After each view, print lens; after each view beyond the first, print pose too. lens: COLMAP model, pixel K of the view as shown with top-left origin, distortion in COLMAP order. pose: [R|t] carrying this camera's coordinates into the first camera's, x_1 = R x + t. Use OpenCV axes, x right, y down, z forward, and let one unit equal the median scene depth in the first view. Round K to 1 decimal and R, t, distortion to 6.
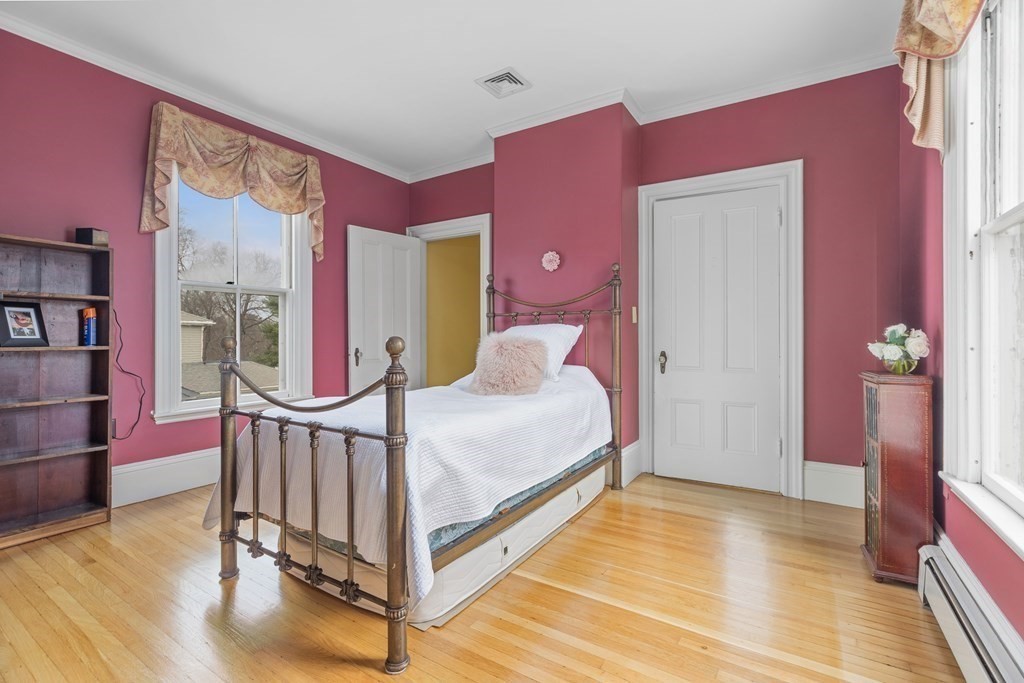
lens RADIAL K [[460.6, 0, 517.8], [0, 460.6, 339.0], [0, 0, 1]] dist [-0.009601, 0.004079]
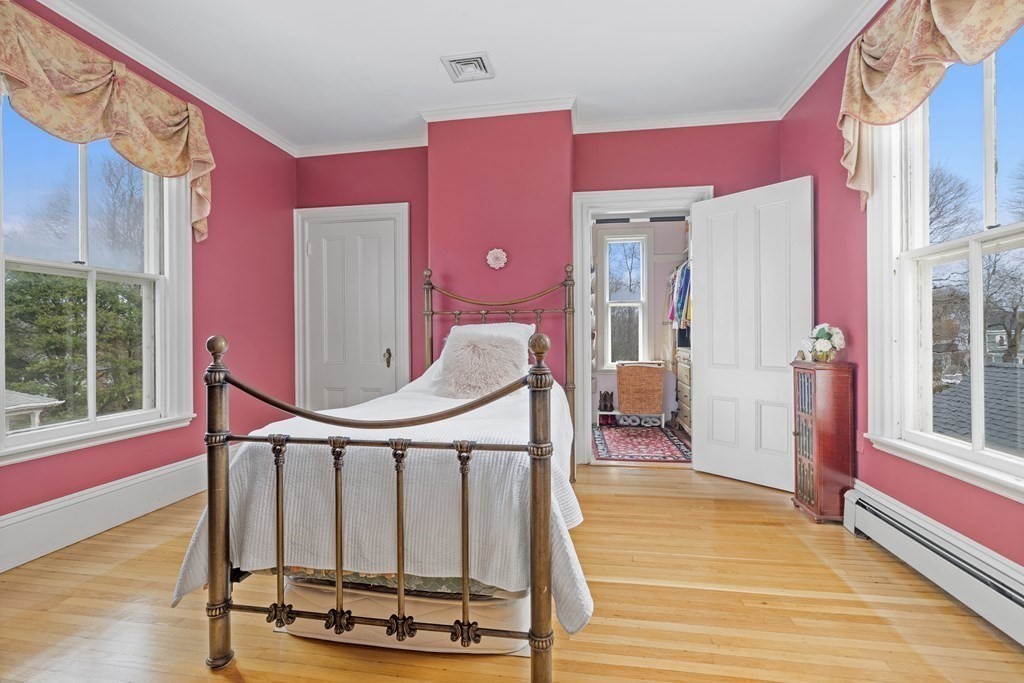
lens RADIAL K [[460.6, 0, 514.8], [0, 460.6, 340.7], [0, 0, 1]] dist [-0.009601, 0.004079]
pose [[0.921815, -0.009637, 0.387511, -0.288855], [0.009070, 0.999953, 0.003291, 0.002773], [-0.387525, 0.000481, 0.921859, 0.086490]]
